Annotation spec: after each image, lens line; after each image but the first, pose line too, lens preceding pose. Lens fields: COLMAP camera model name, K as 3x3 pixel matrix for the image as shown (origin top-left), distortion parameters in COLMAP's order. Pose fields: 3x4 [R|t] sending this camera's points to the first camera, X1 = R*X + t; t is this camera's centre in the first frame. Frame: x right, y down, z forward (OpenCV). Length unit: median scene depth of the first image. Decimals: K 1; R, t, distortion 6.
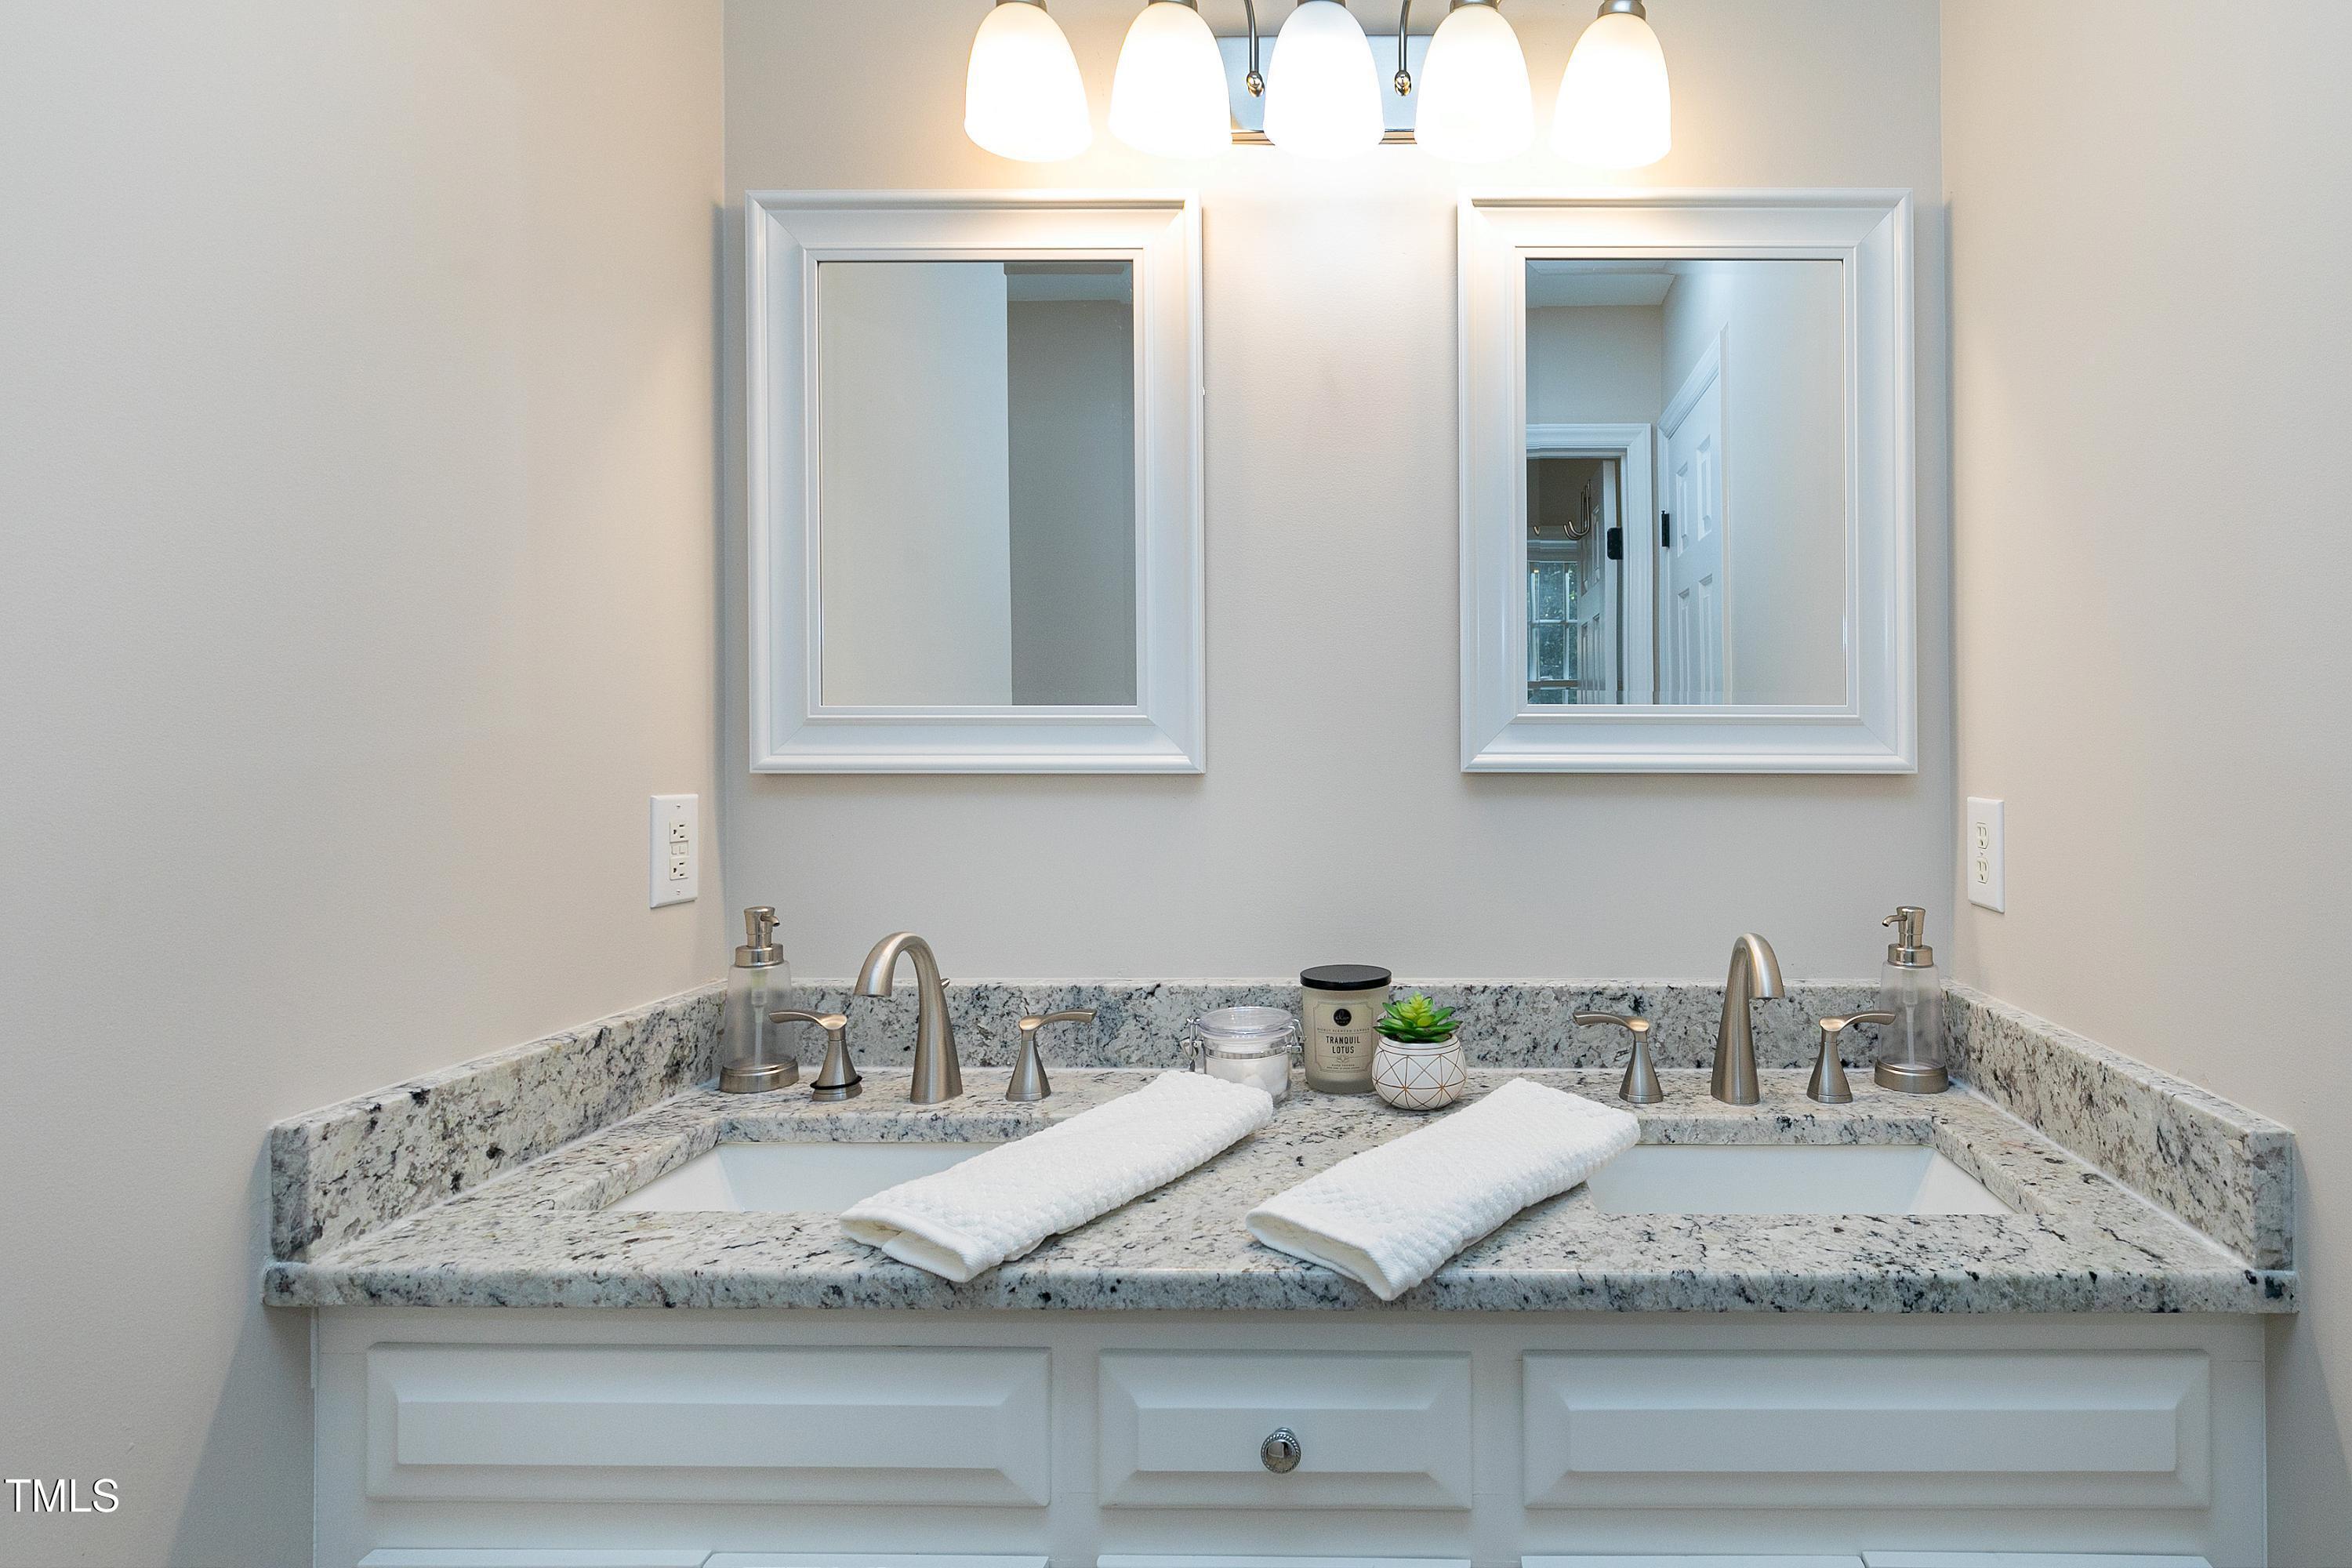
lens RADIAL K [[1190.9, 0, 1173.5], [0, 1190.9, 769.6], [0, 0, 1]] dist [0.003622, -0.006690]
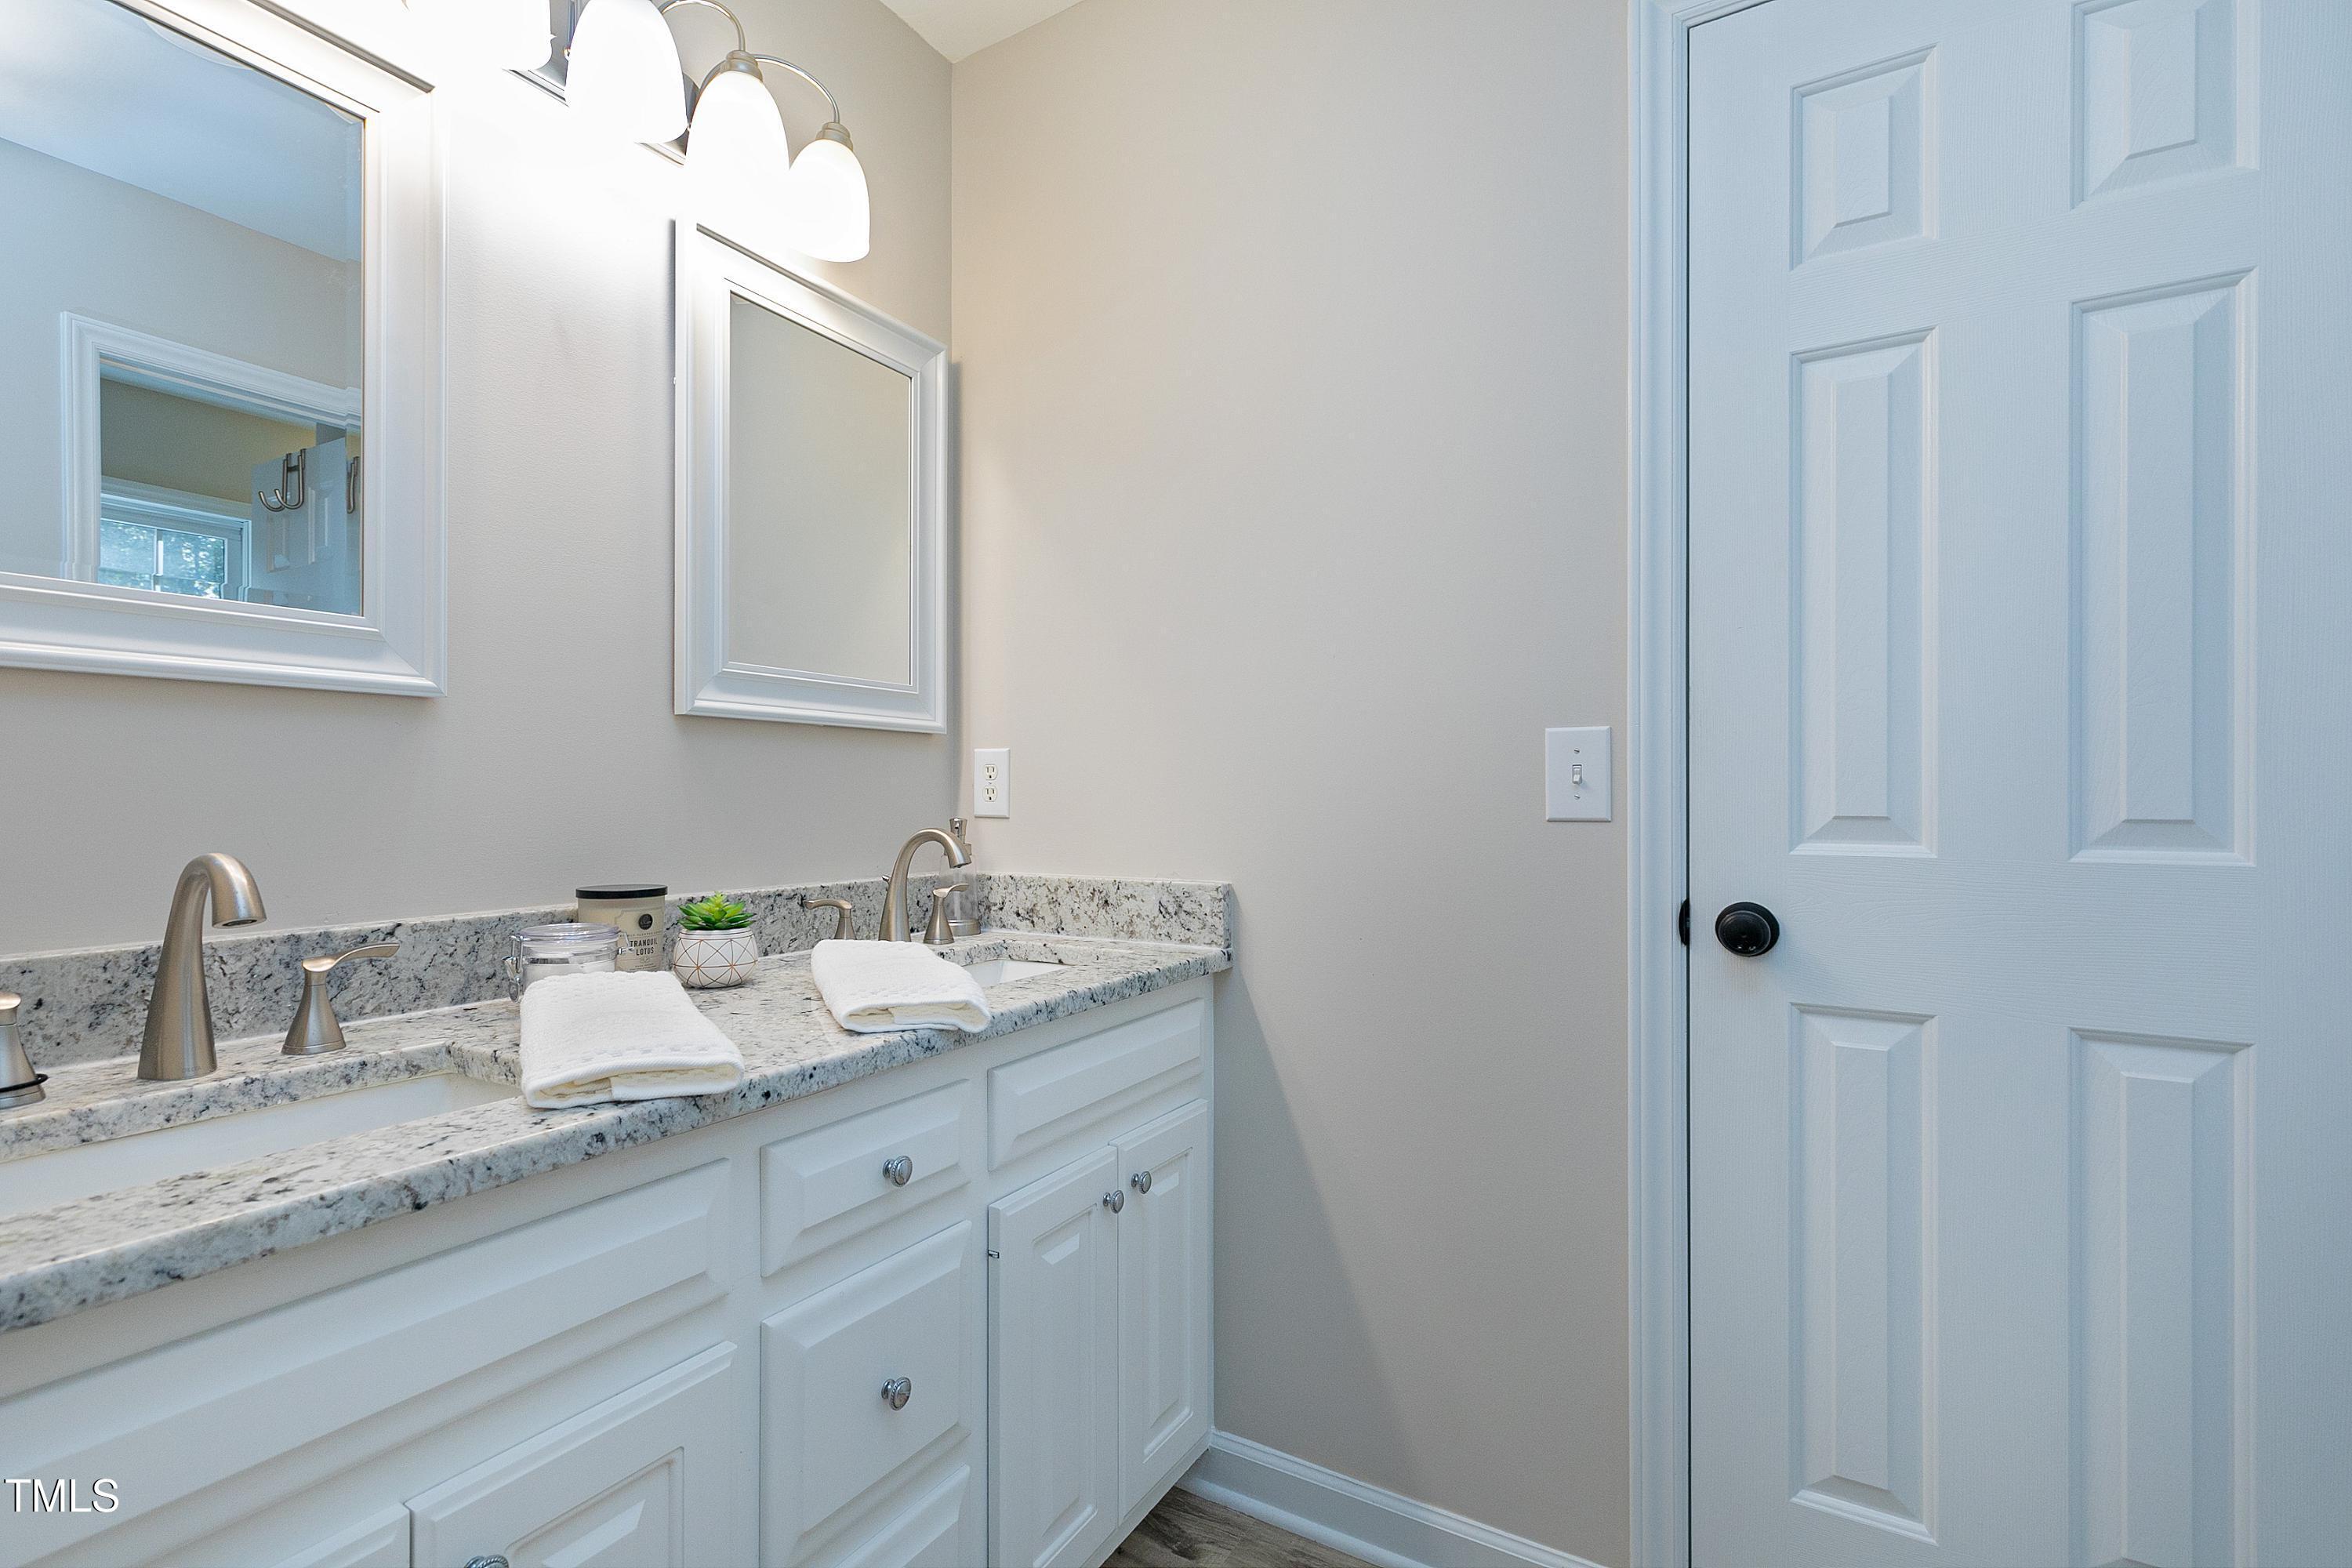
lens RADIAL K [[1080.2, 0, 1176.0], [0, 1080.2, 784.0], [0, 0, 1]] dist [0.009539, 0.000309]
pose [[0.495545, 0.005724, 0.868564, -0.685534], [-0.004498, 0.999982, -0.004024, 0.113976], [-0.868571, -0.001913, 0.495561, 0.100167]]
